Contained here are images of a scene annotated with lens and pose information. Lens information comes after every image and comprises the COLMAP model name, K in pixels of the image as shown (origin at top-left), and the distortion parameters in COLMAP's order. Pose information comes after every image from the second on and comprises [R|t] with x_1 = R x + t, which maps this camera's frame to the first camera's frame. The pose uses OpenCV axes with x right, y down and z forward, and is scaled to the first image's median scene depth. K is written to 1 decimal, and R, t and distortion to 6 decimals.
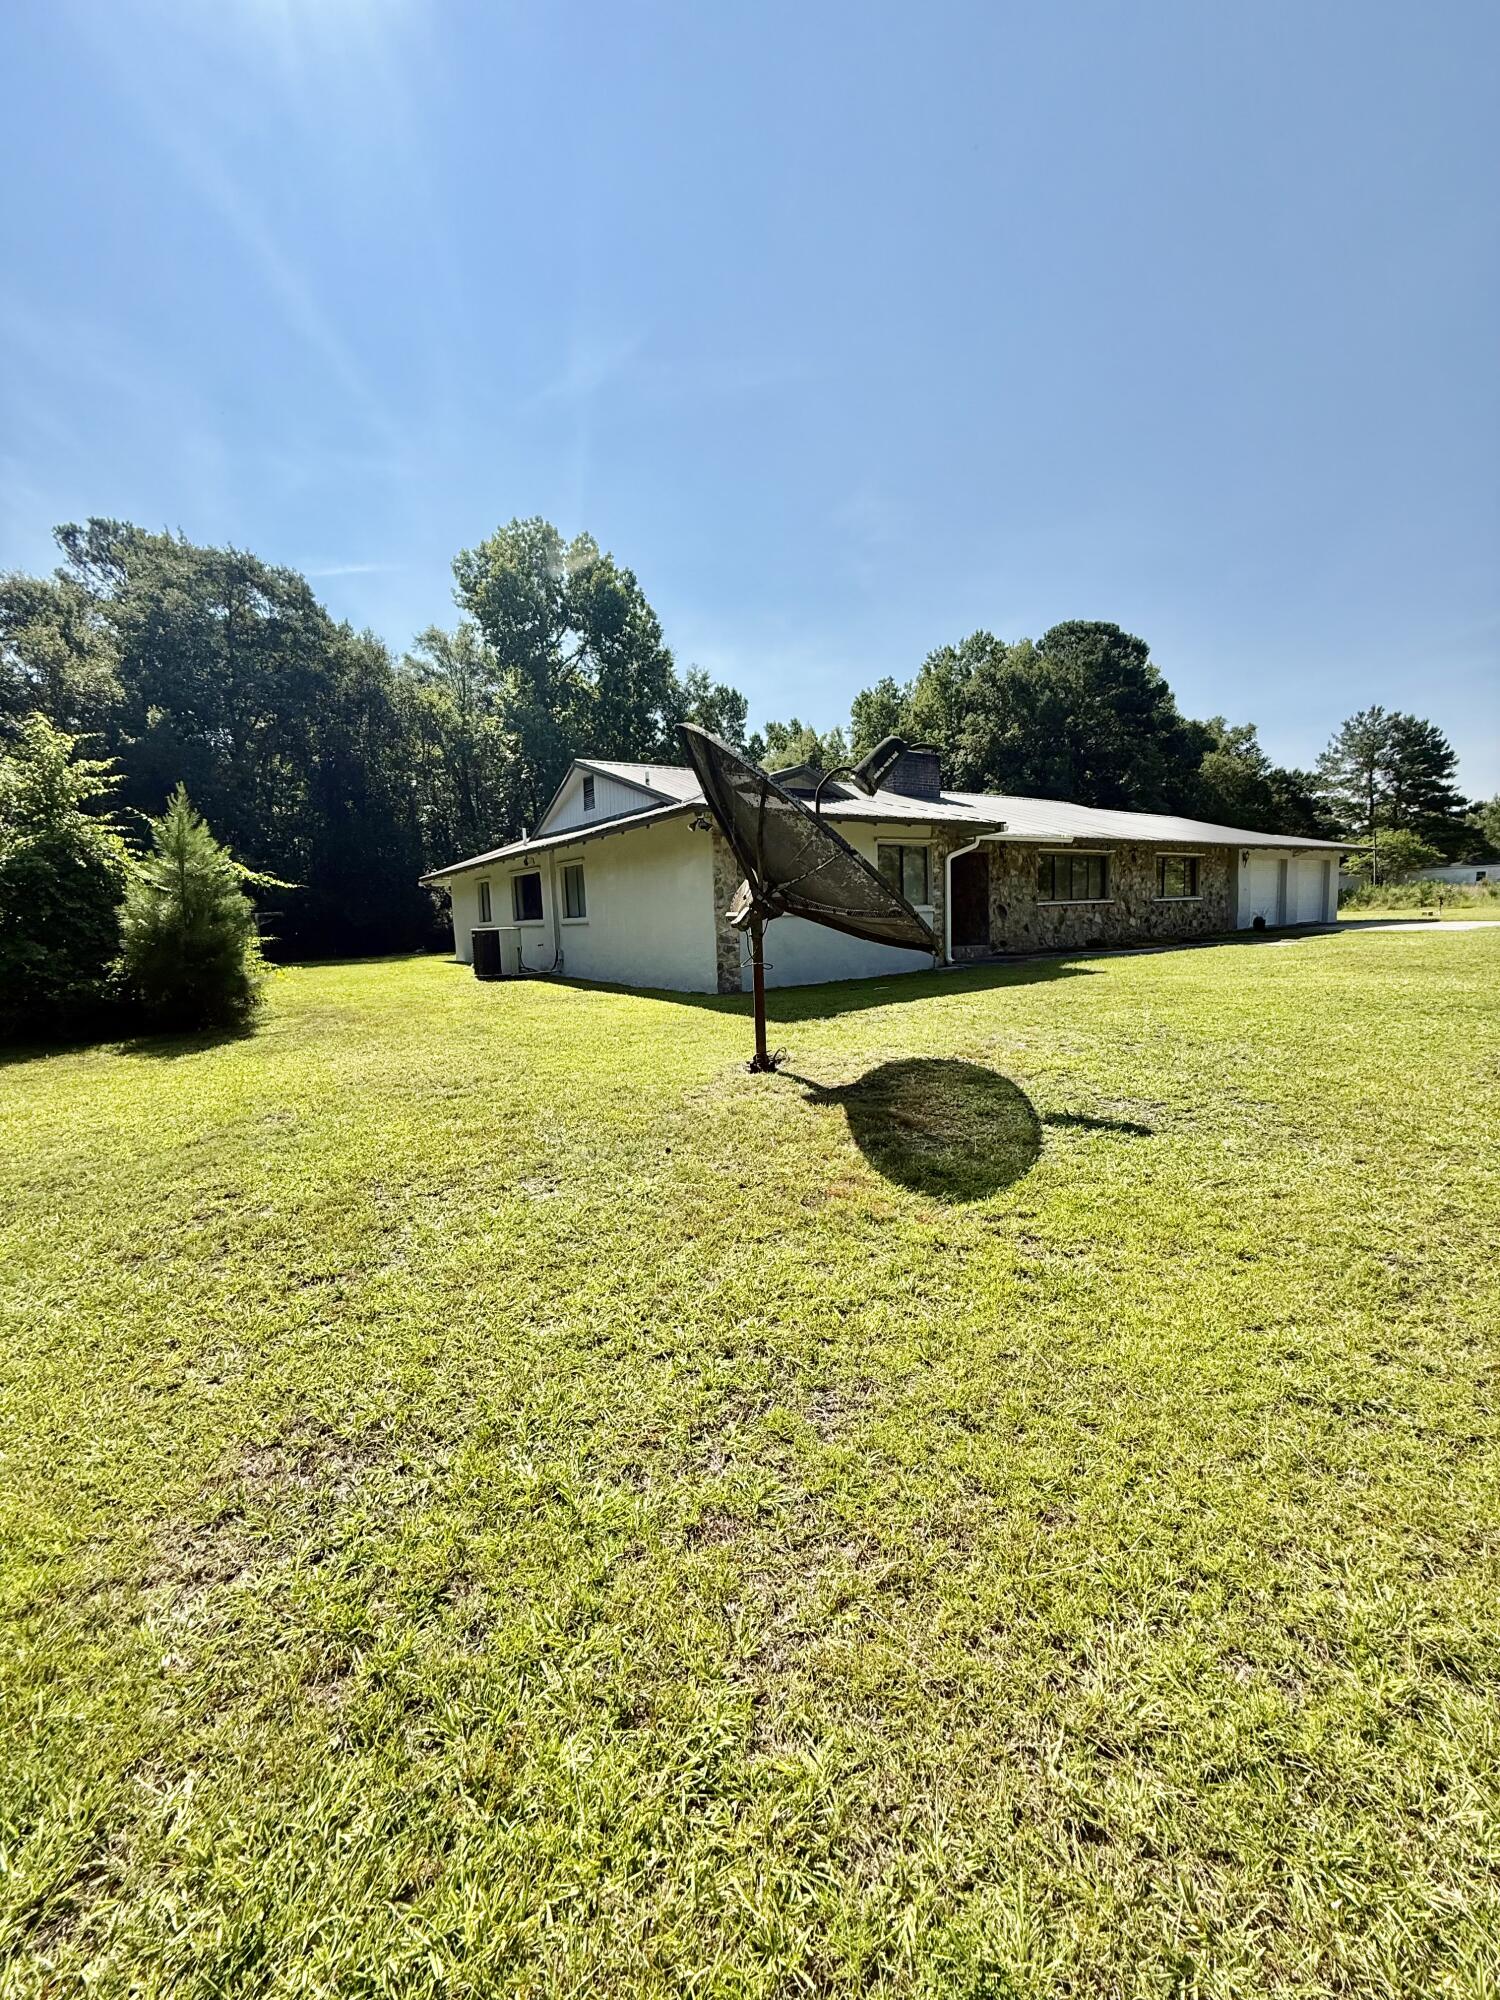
lens RADIAL K [[800.8, 0, 751.2], [0, 800.8, 993.2], [0, 0, 1]] dist [0.000967, -0.000278]
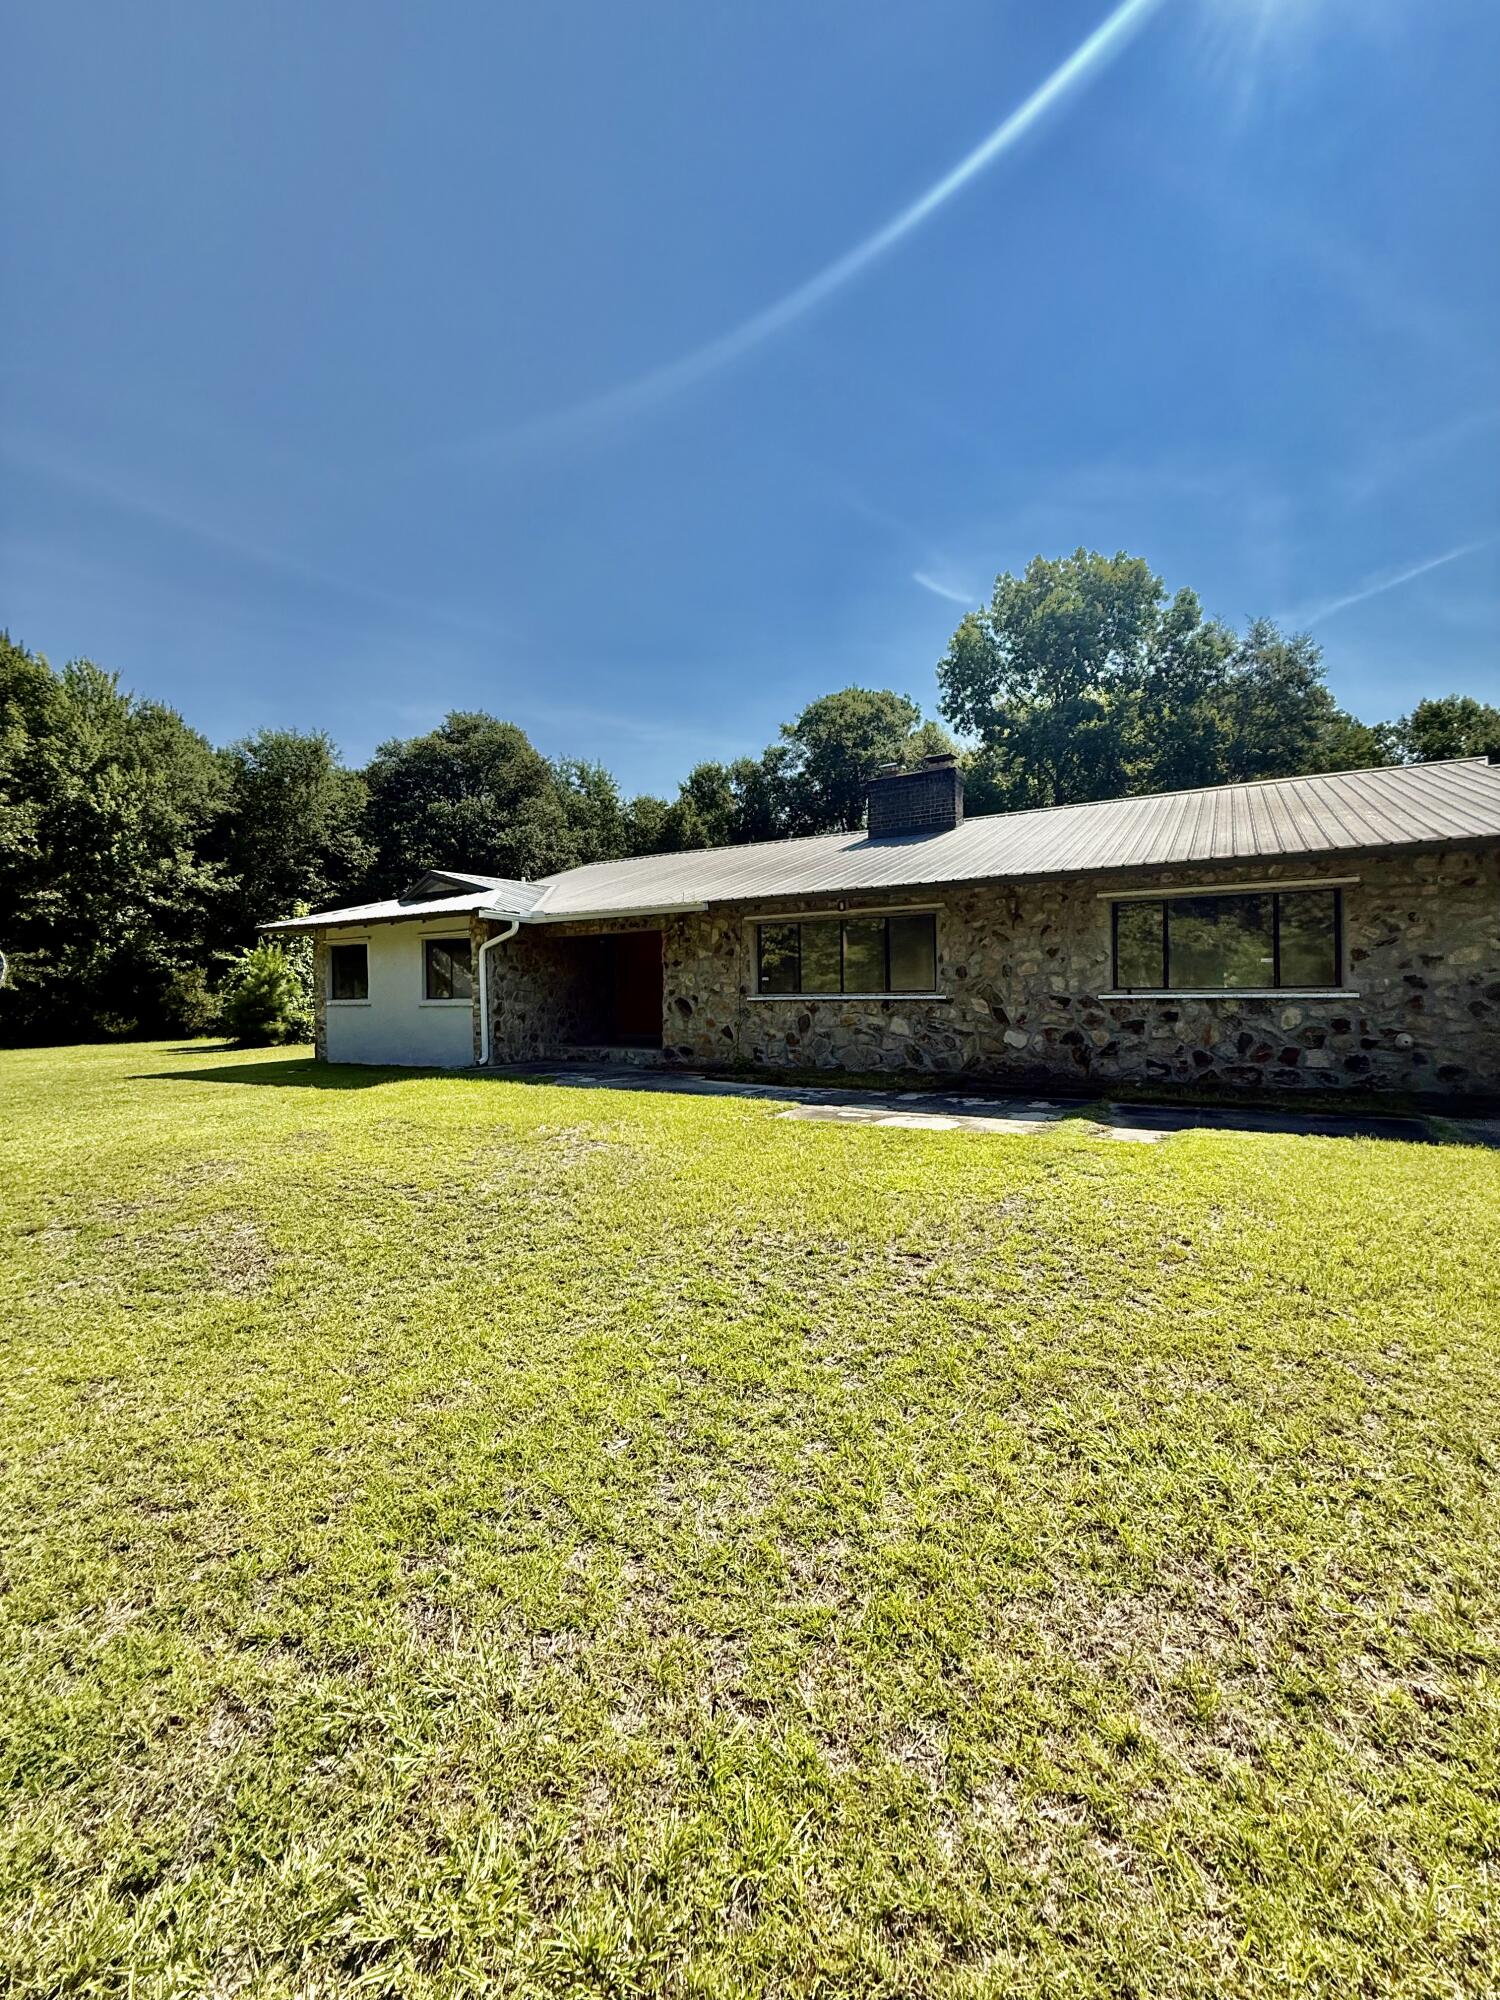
lens RADIAL K [[800.8, 0, 751.2], [0, 800.8, 993.2], [0, 0, 1]] dist [0.000967, -0.000278]
pose [[0.428353, 0.038086, -0.902808, 0.755986], [-0.087268, 0.996185, 0.000620, -0.091452], [0.899387, 0.078521, 0.430043, 0.560886]]
